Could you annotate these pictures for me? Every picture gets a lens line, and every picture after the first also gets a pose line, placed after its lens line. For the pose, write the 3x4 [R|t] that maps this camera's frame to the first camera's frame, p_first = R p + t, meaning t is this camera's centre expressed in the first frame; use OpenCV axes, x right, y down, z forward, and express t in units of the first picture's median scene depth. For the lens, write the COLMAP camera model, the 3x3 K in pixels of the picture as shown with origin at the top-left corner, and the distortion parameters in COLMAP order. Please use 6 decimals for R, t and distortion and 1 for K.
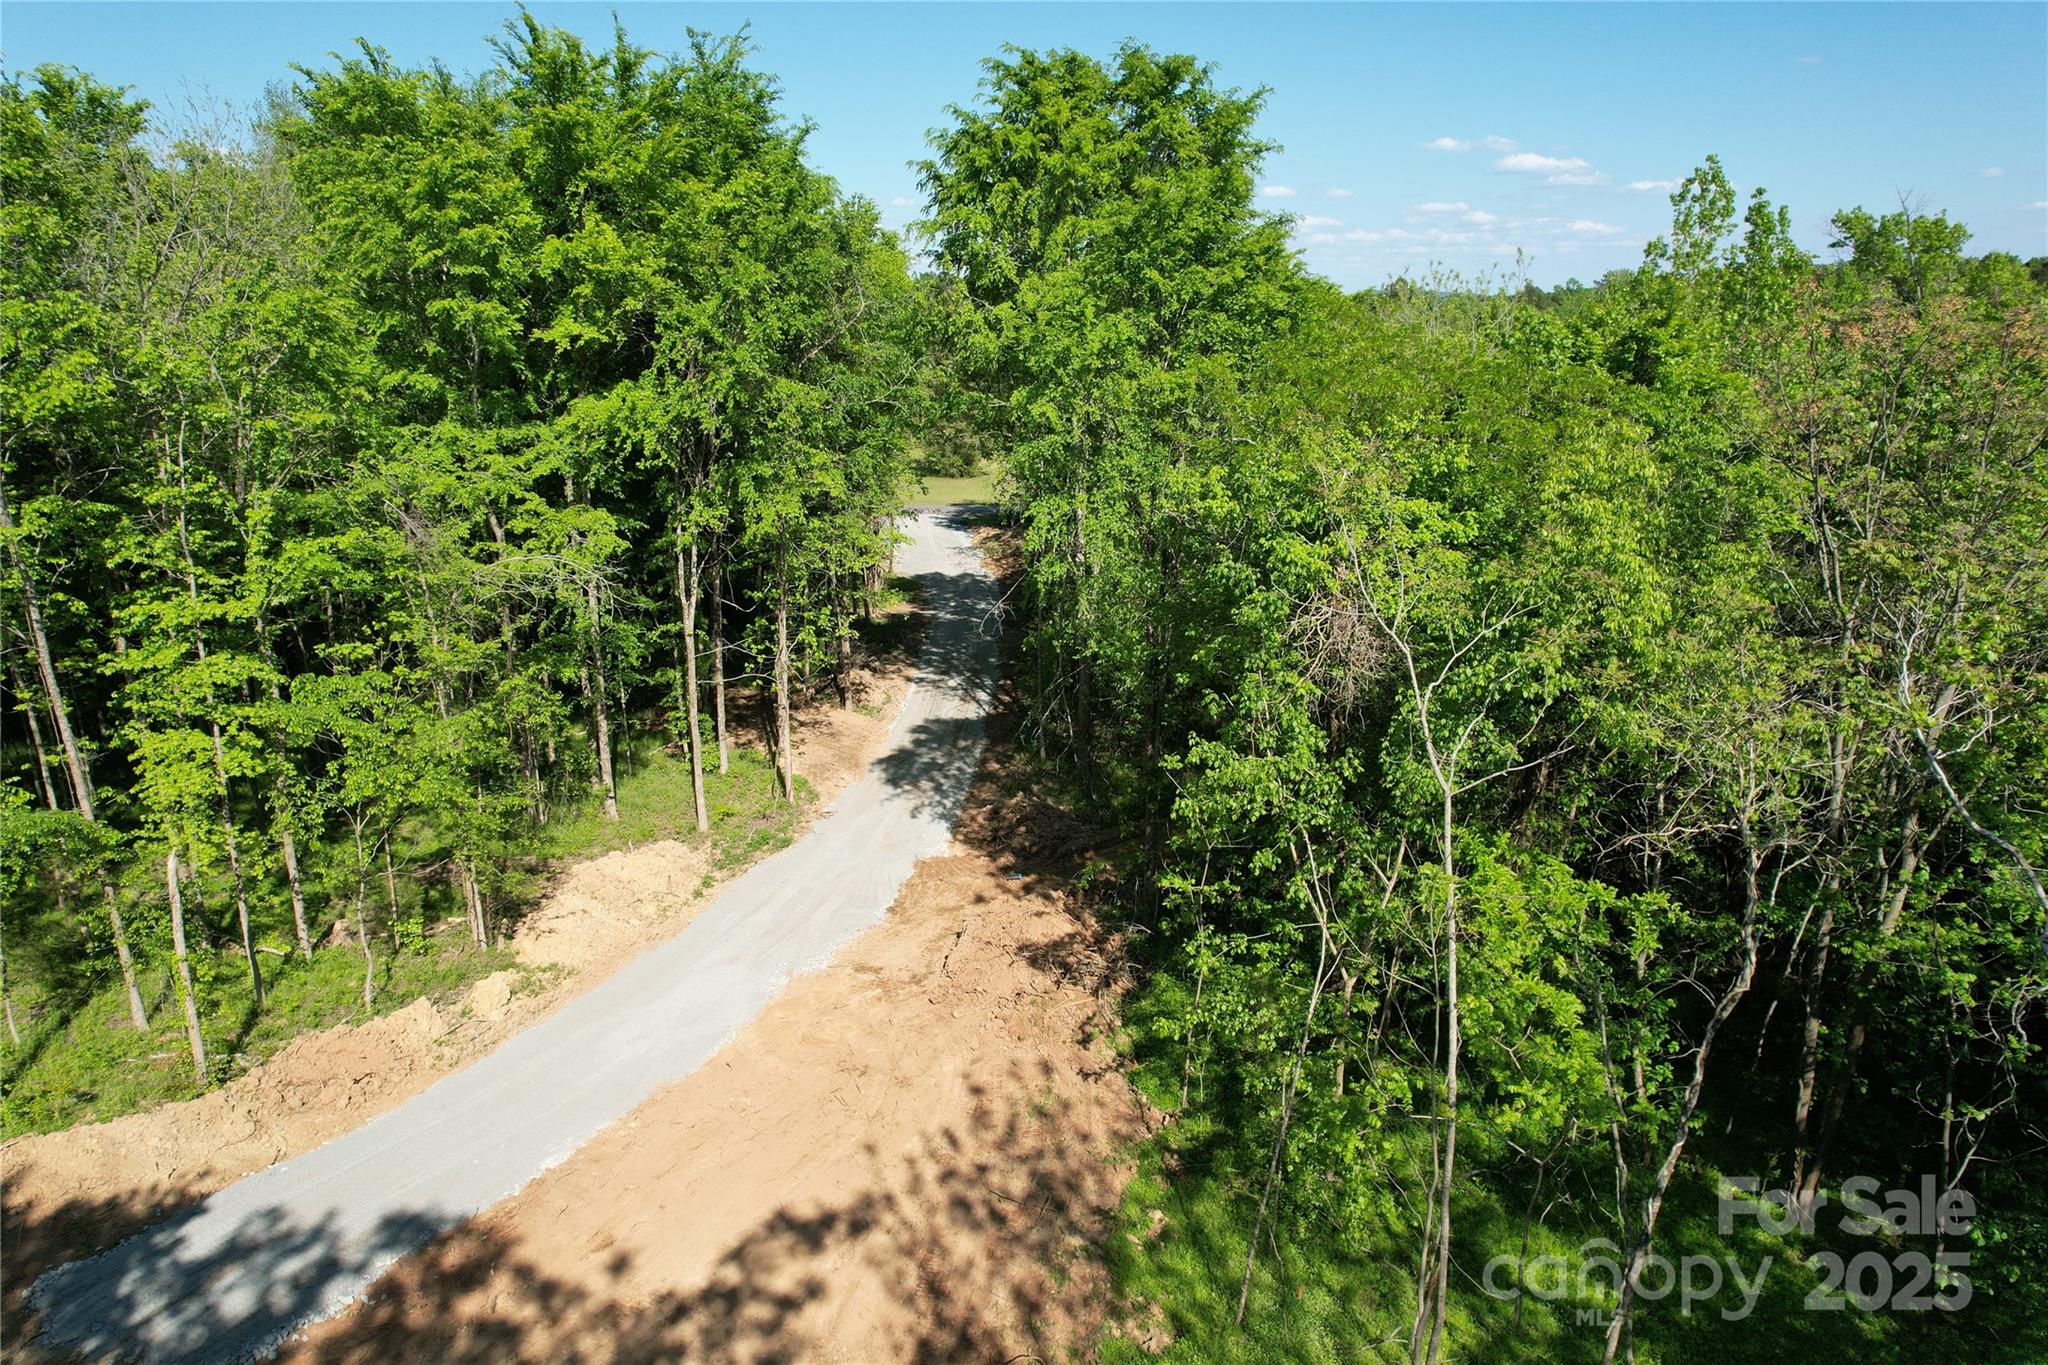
lens RADIAL K [[1324.1, 0, 1021.8], [0, 1324.1, 683.6], [0, 0, 1]] dist [-0.002859, -0.000552]
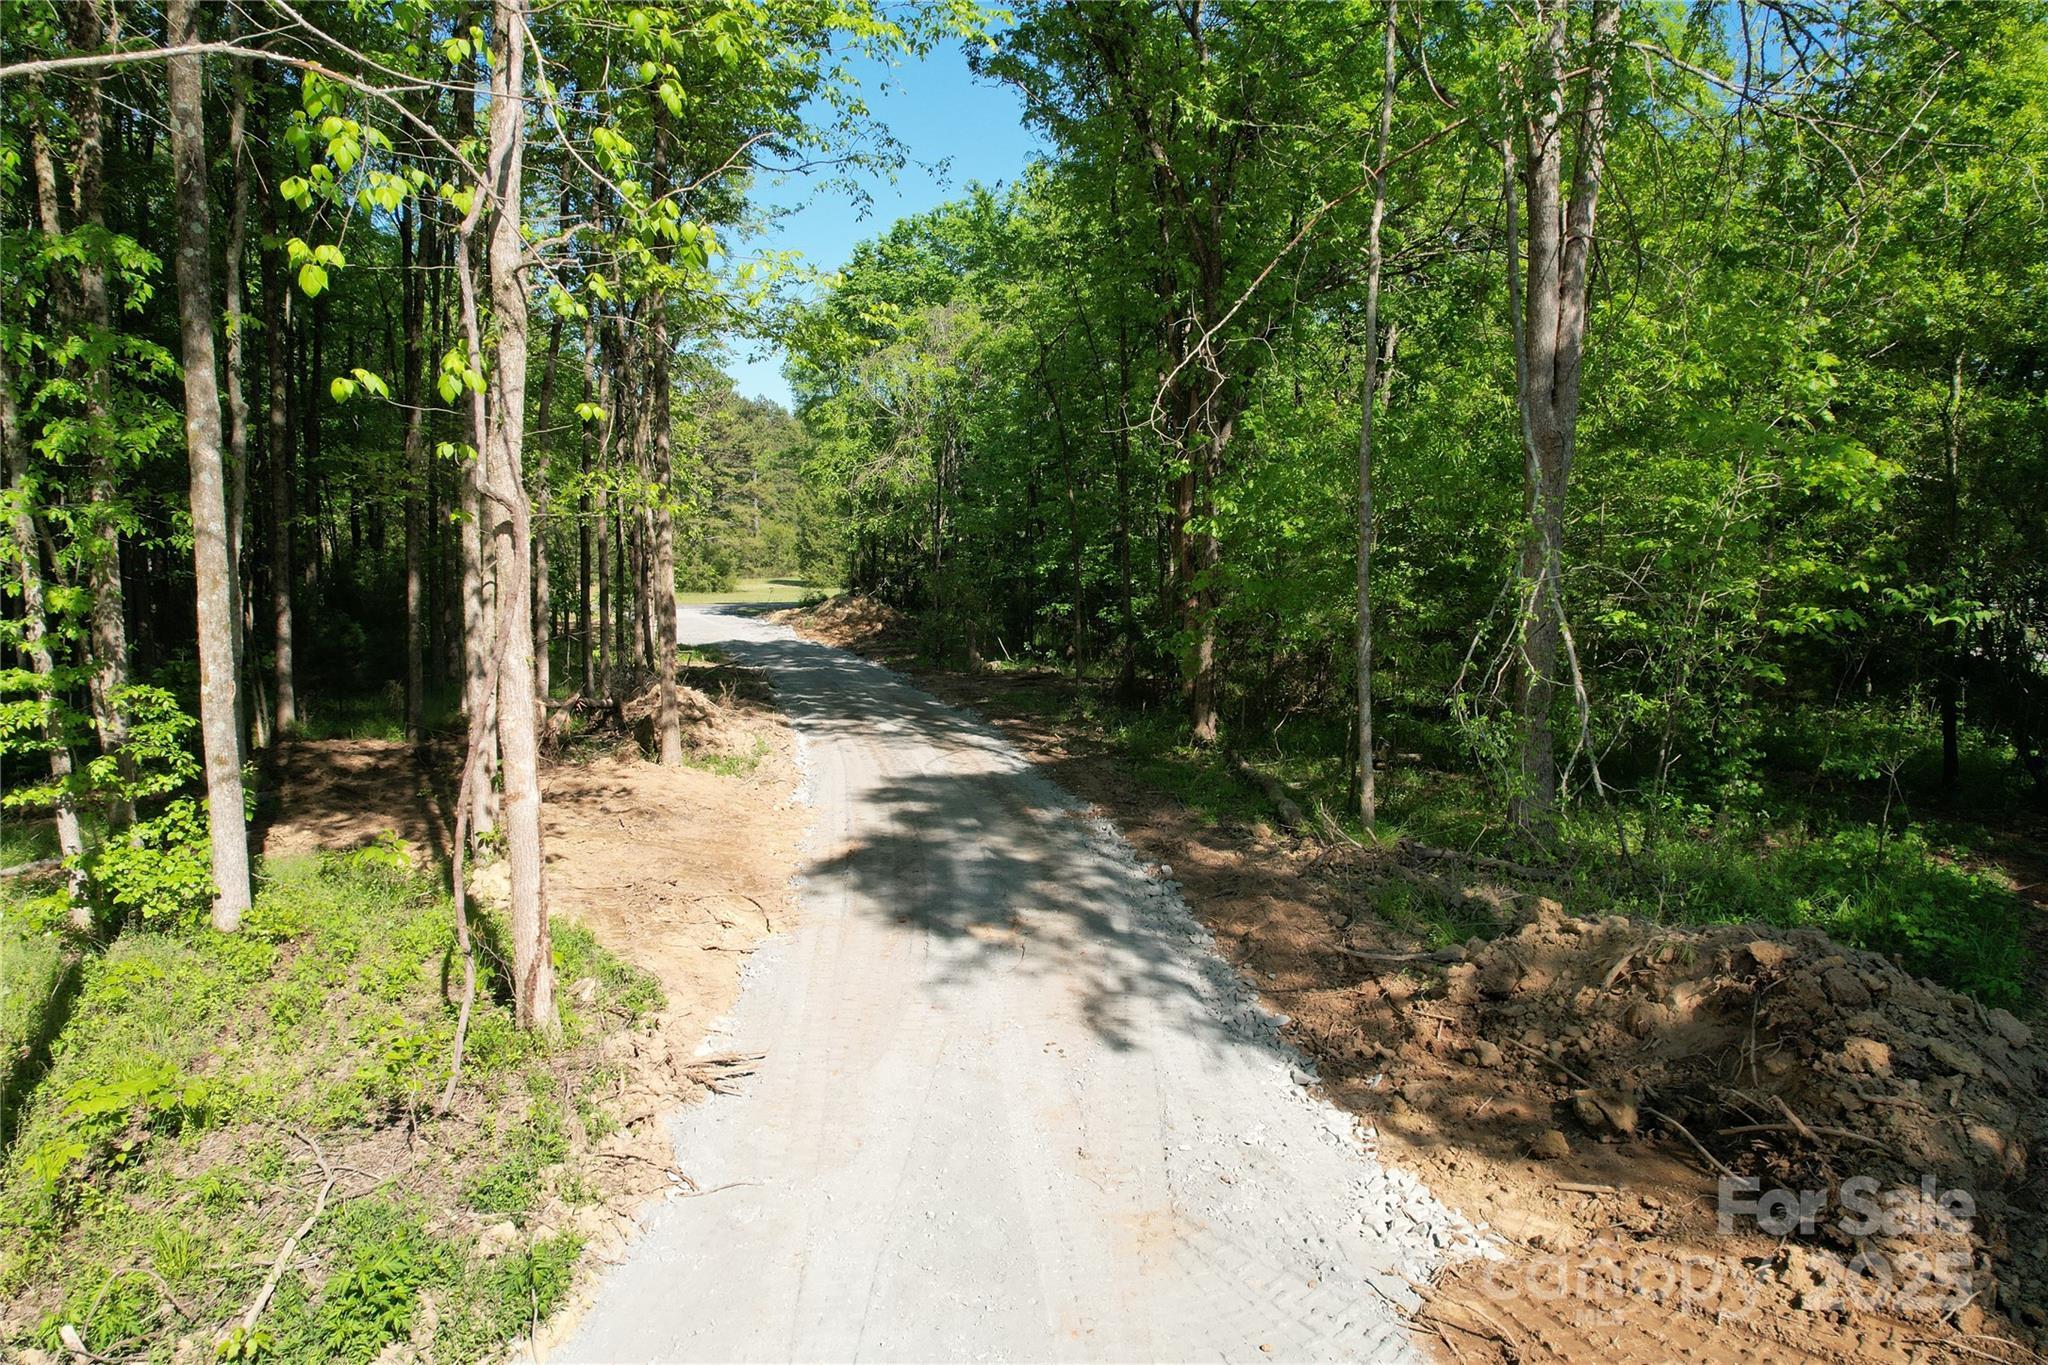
lens RADIAL K [[1324.1, 0, 1025.7], [0, 1324.1, 679.6], [0, 0, 1]] dist [-0.002859, -0.000552]
pose [[0.974052, -0.027448, 0.224655, -0.148224], [0.062463, 0.986669, -0.150273, 0.073349], [-0.217535, 0.160406, 0.962782, 0.787935]]
